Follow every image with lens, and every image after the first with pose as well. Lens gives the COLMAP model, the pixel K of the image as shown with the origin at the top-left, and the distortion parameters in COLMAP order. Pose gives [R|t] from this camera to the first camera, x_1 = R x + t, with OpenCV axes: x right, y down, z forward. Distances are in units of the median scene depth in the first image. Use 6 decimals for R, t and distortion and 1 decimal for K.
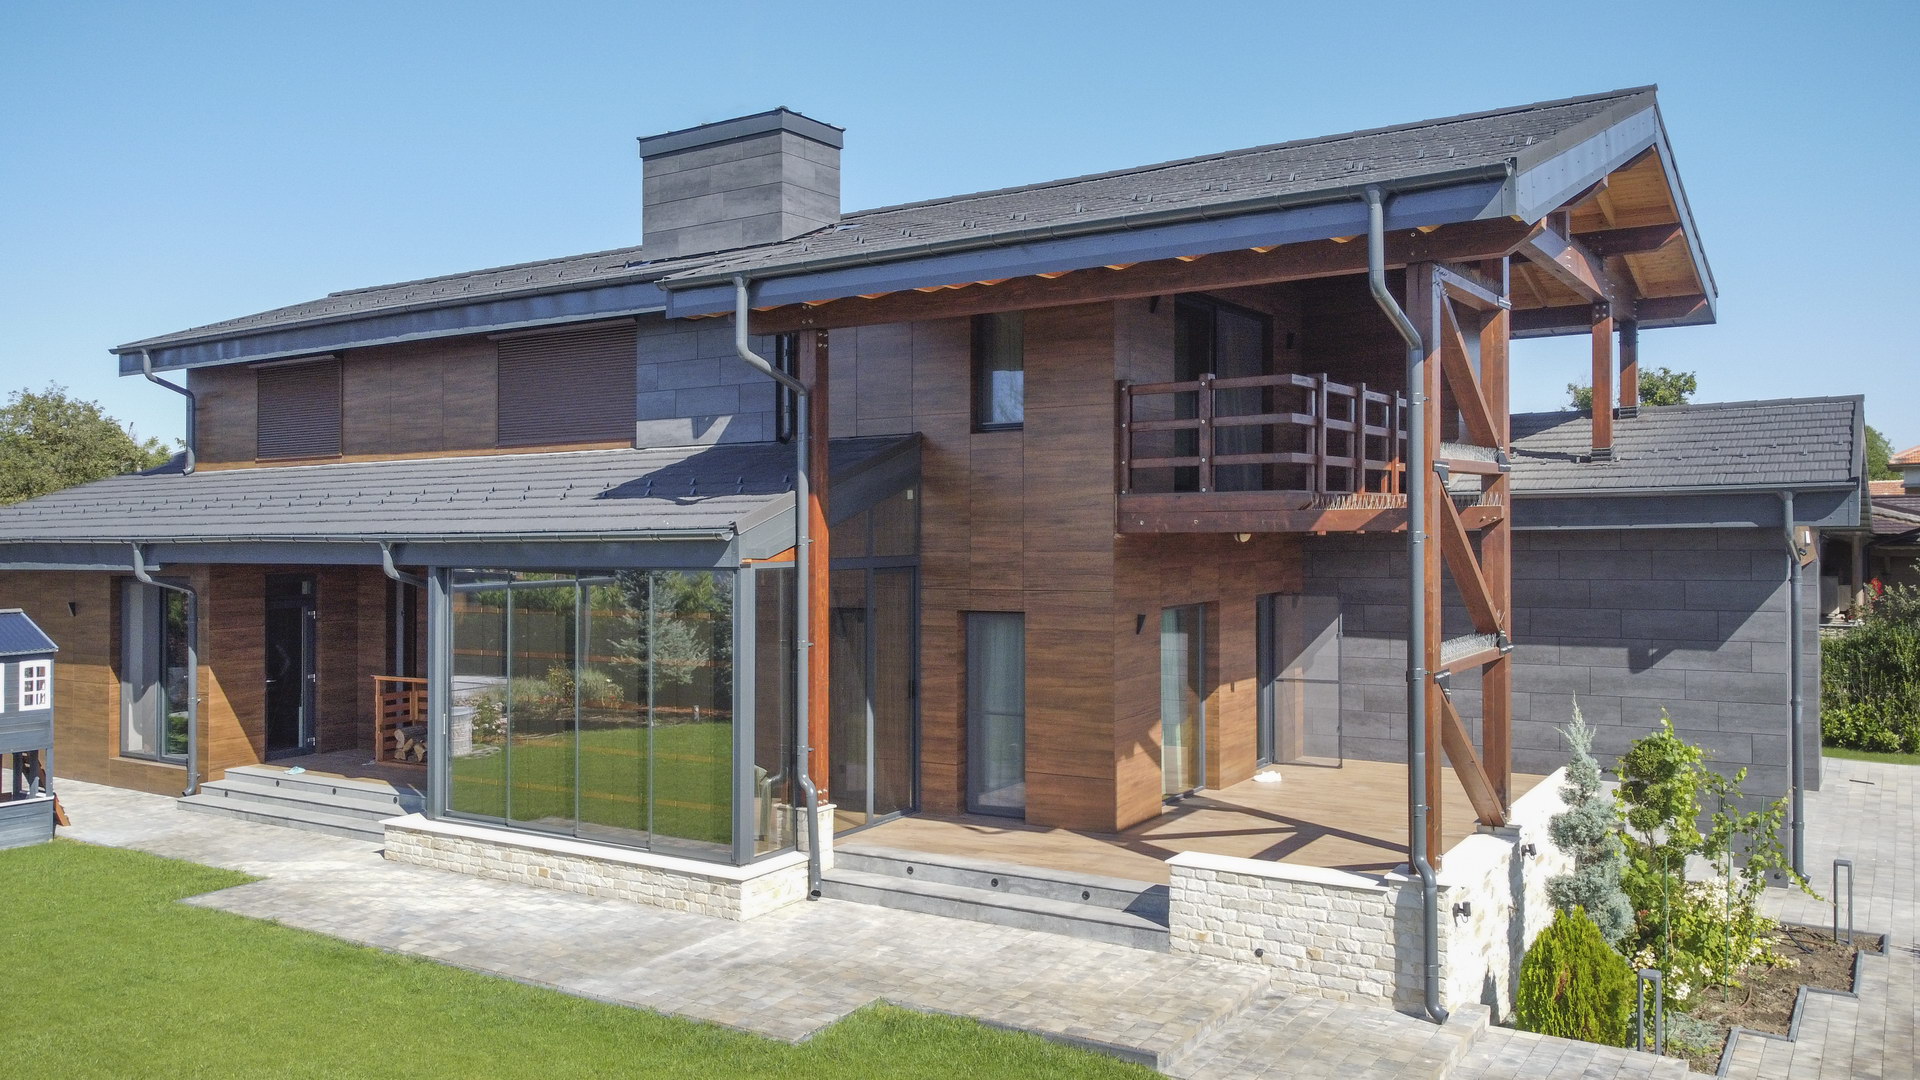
lens RADIAL K [[1471.0, 0, 958.5], [0, 1471.0, 540.0], [0, 0, 1]] dist [0.000832, -0.002027]
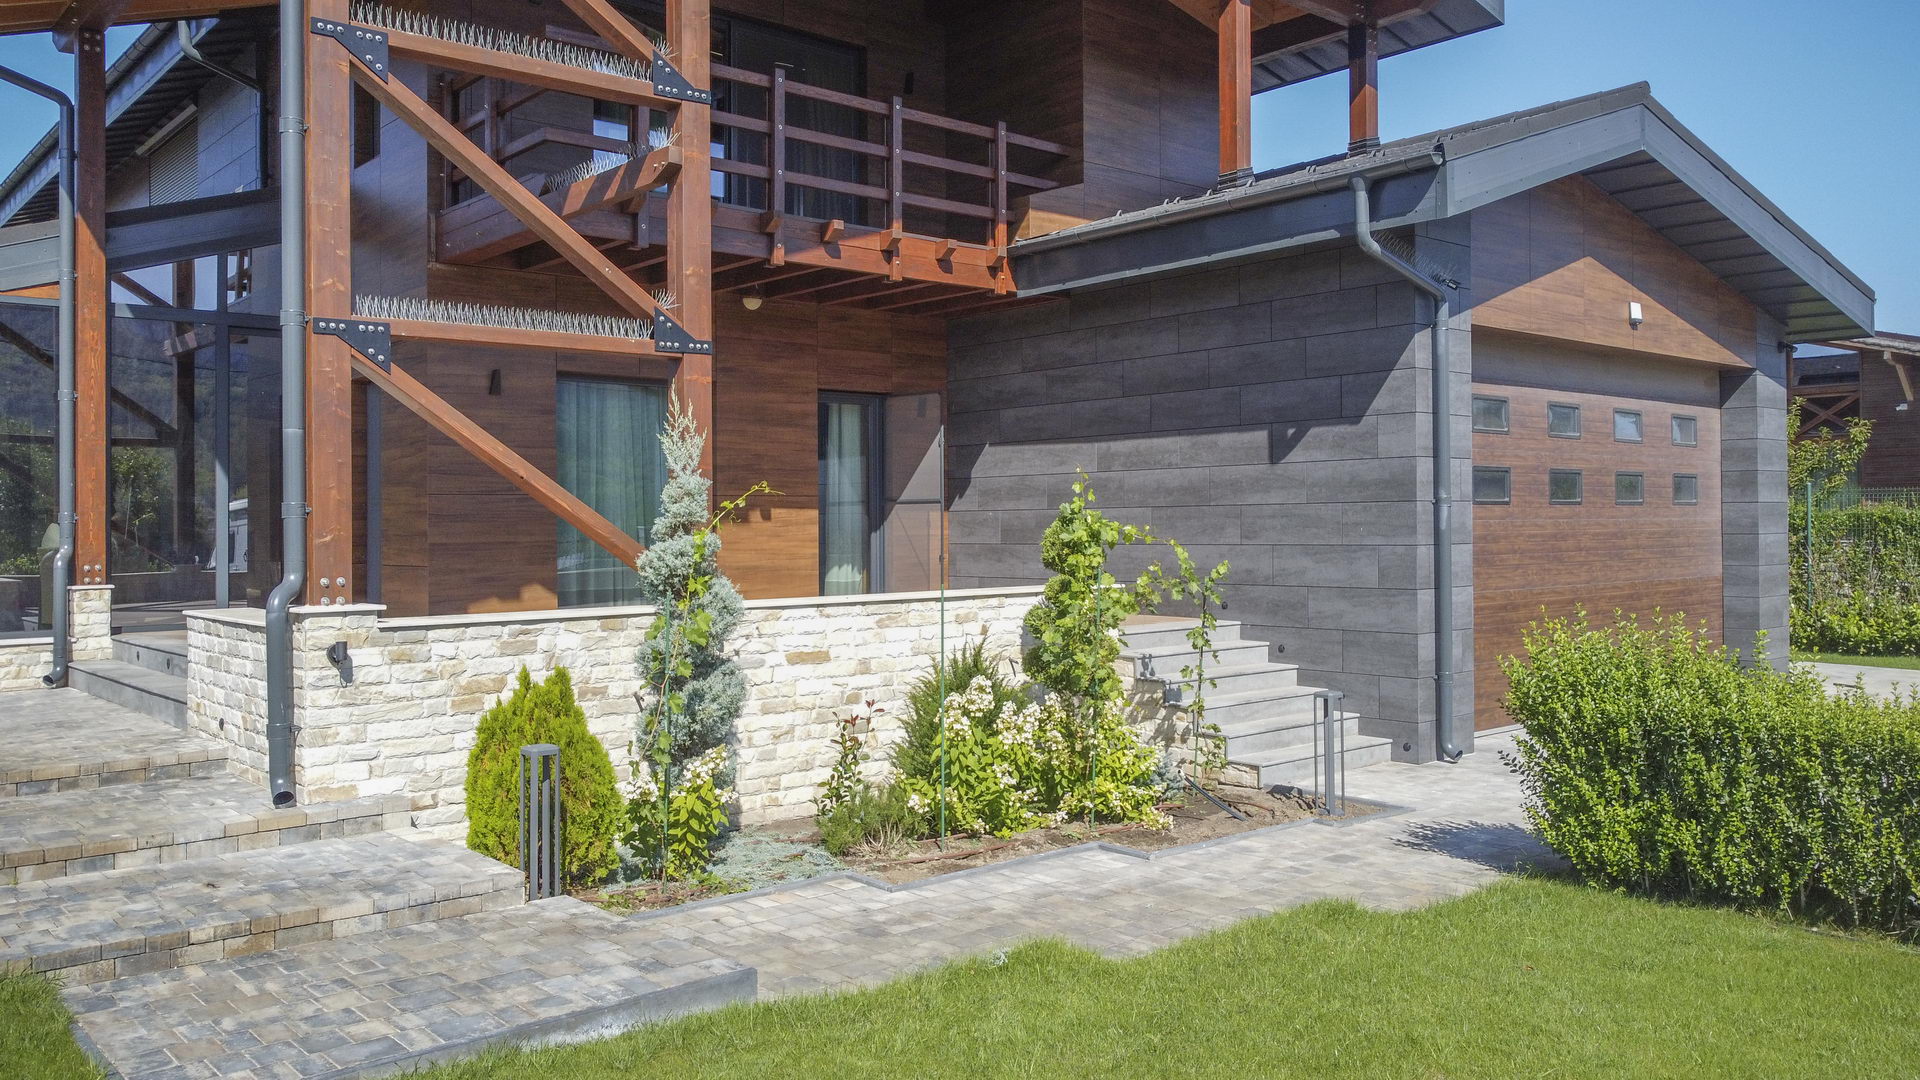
lens RADIAL K [[1465.4, 0, 958.4], [0, 1465.4, 557.3], [0, 0, 1]] dist [-0.002344, 0.005868]
pose [[0.962792, 0.009497, -0.270078, 0.554079], [-0.005633, 0.999870, 0.015077, 0.132360], [0.270186, -0.012995, 0.962720, 0.279556]]
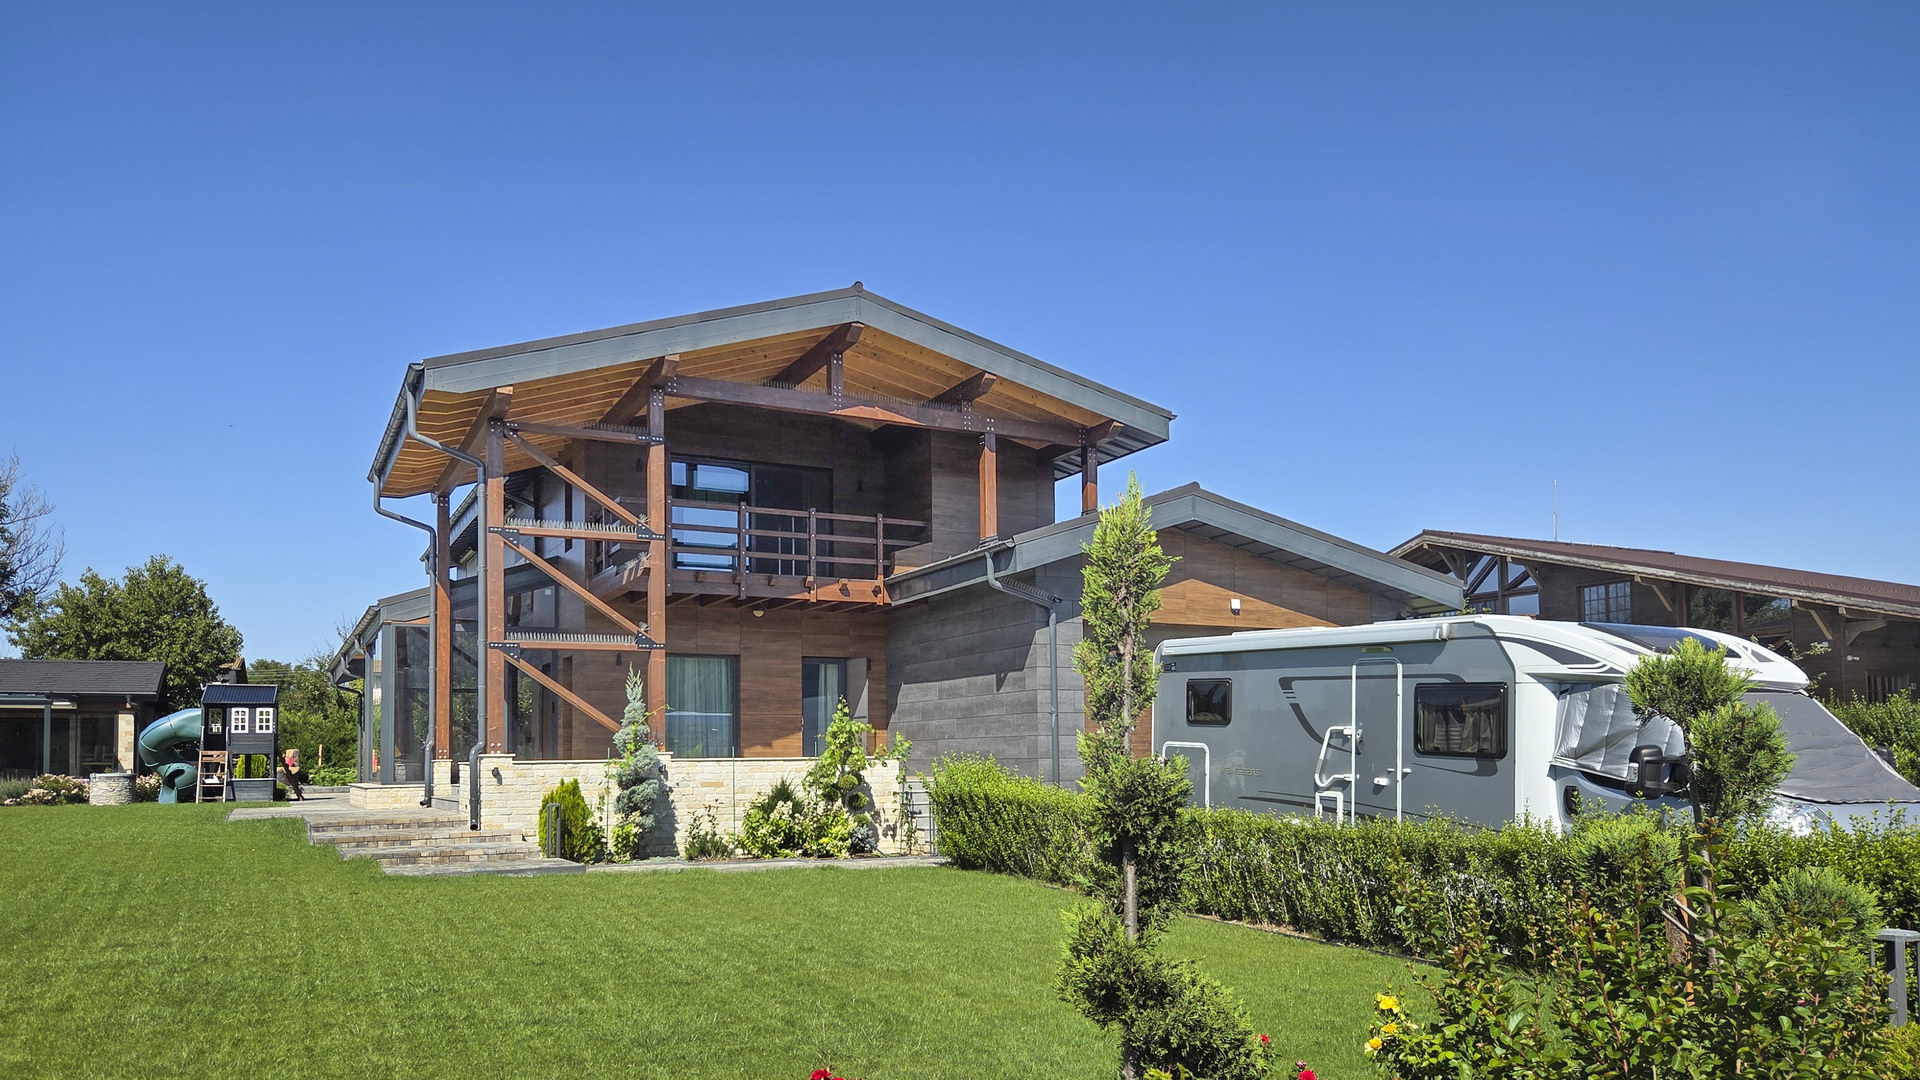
lens RADIAL K [[1339.1, 0, 979.3], [0, 1339.1, 769.4], [0, 0, 1]] dist [0.009670, 0.006435]
pose [[0.877271, 0.005241, -0.479968, 1.135787], [-0.003366, 0.999983, 0.004766, 0.163119], [0.479984, -0.002566, 0.877273, -0.115599]]
